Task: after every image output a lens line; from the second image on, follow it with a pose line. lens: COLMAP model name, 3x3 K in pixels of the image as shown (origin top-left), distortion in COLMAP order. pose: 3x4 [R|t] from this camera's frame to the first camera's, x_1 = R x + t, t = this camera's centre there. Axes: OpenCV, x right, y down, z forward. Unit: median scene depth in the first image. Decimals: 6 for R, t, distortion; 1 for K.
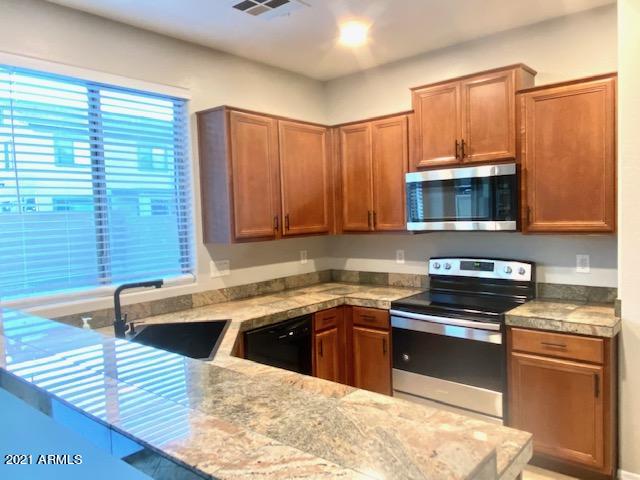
lens RADIAL K [[488.9, 0, 320.0], [0, 488.9, 240.0], [0, 0, 1]] dist [0.082123, -0.093345]
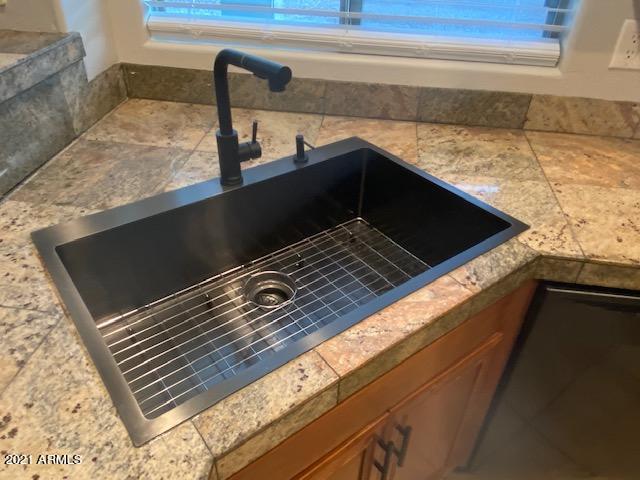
lens RADIAL K [[488.9, 0, 320.0], [0, 488.9, 240.0], [0, 0, 1]] dist [0.082123, -0.093345]
pose [[0.547694, 0.531000, -0.646584, -0.028340], [-0.104654, 0.810207, 0.576725, -0.012446], [0.830108, -0.248202, 0.499317, 0.620262]]
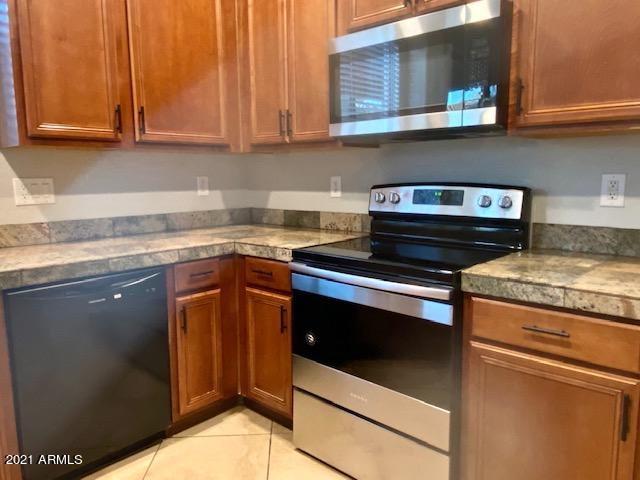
lens RADIAL K [[488.9, 0, 320.0], [0, 488.9, 240.0], [0, 0, 1]] dist [0.082123, -0.093345]
pose [[0.999058, 0.026903, -0.034062, 0.200784], [-0.024054, 0.996386, 0.081463, 0.063005], [0.036131, -0.080567, 0.996094, 0.387665]]
